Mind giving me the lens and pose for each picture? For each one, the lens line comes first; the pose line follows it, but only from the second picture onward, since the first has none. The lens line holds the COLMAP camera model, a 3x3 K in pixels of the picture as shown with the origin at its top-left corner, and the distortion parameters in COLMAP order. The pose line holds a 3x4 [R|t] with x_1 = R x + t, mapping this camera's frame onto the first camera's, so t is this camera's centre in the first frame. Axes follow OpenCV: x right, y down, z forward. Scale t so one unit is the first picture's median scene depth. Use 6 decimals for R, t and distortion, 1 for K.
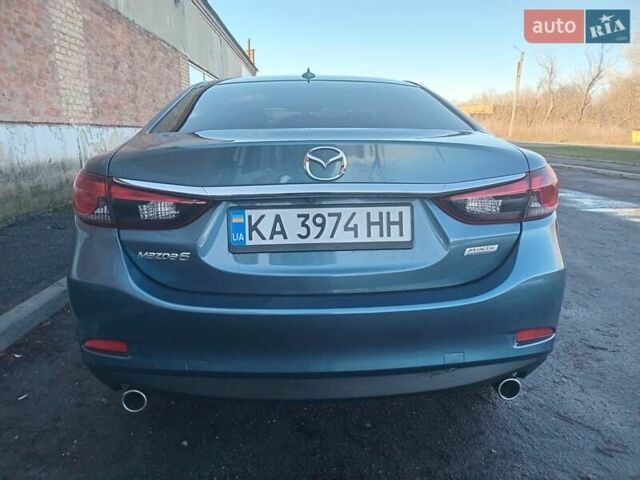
lens RADIAL K [[473.6, 0, 324.0], [0, 473.6, 243.1], [0, 0, 1]] dist [0.049109, -0.063814]
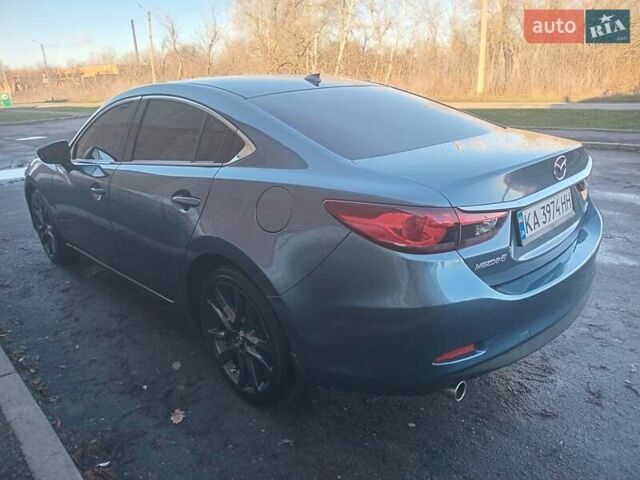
lens RADIAL K [[473.6, 0, 315.5], [0, 473.6, 240.7], [0, 0, 1]] dist [0.049109, -0.063814]
pose [[0.755781, -0.235650, 0.610953, -0.760823], [0.190040, 0.971781, 0.139735, -0.152624], [-0.626641, 0.010496, 0.779237, 0.182190]]
